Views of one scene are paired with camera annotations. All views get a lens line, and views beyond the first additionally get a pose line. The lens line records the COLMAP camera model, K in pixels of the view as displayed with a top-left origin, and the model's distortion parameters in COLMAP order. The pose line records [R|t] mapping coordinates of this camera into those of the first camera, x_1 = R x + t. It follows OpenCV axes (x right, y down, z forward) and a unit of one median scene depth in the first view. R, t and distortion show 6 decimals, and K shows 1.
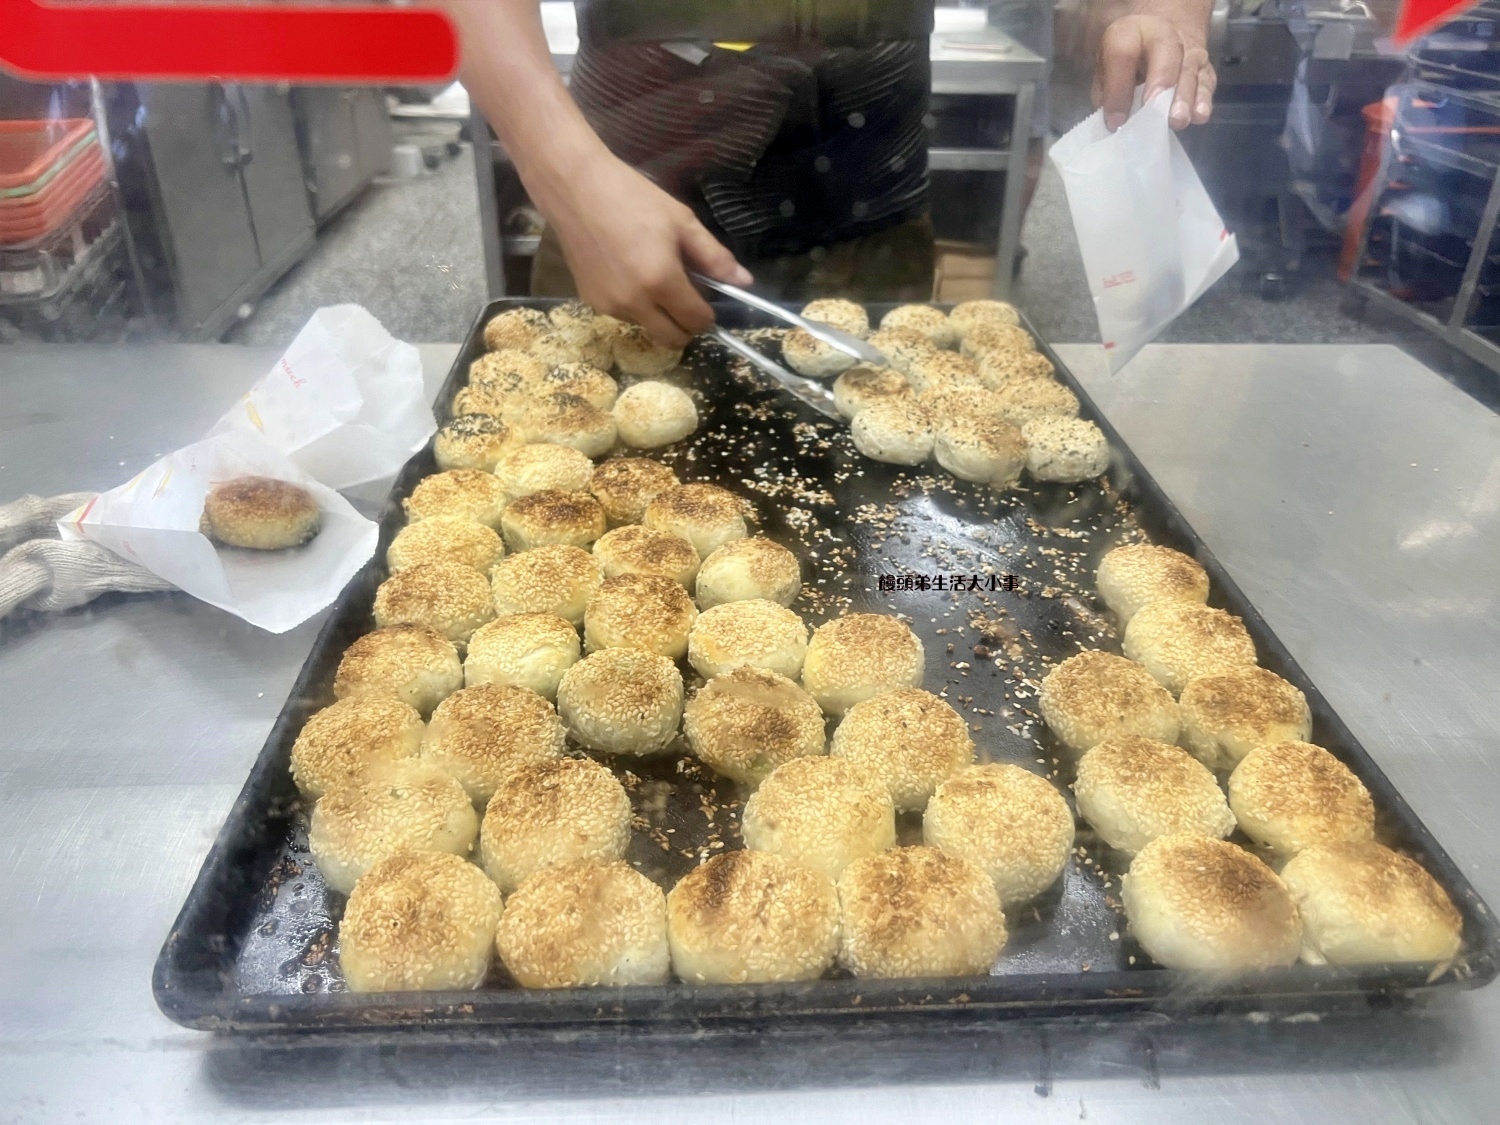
lens RADIAL K [[1225.2, 0, 750.0], [0, 1225.2, 562.5], [0, 0, 1]] dist [-0.006221, -0.003747]
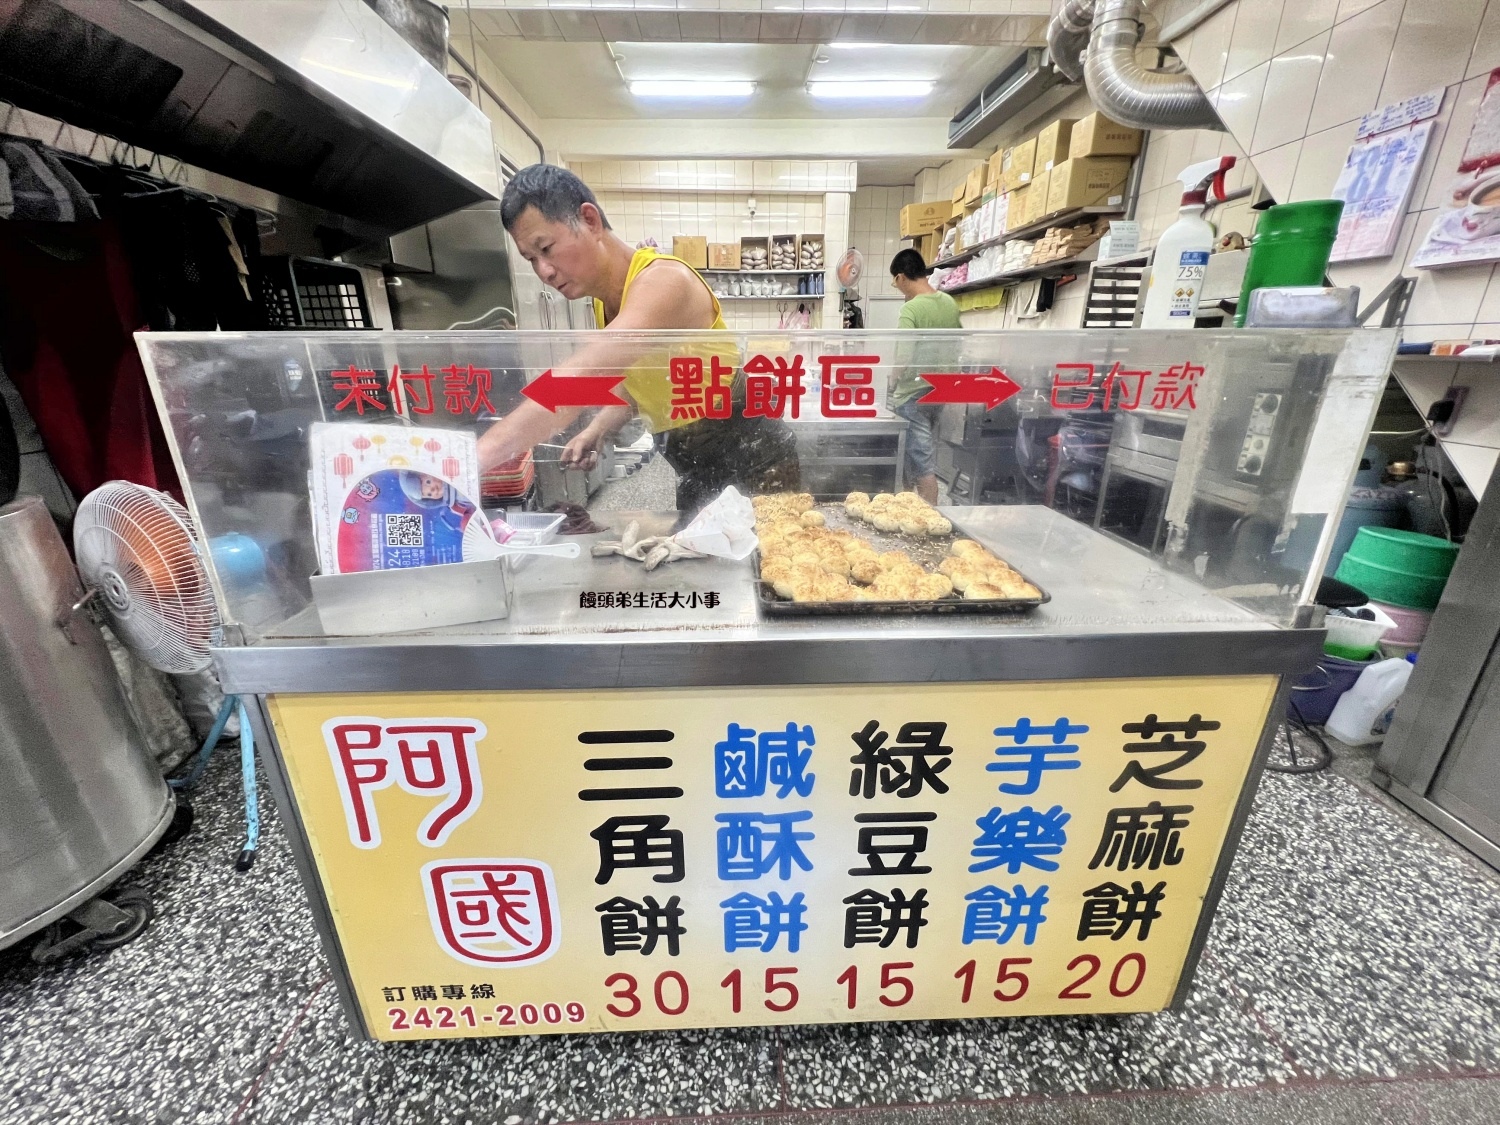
lens RADIAL K [[610.1, 0, 750.0], [0, 610.1, 562.5], [0, 0, 1]] dist [-0.000123, -0.000010]
pose [[0.999591, -0.014345, -0.024733, -0.221659], [0.009970, 0.985618, -0.168692, 0.284488], [0.026797, 0.168377, 0.985358, -0.650439]]
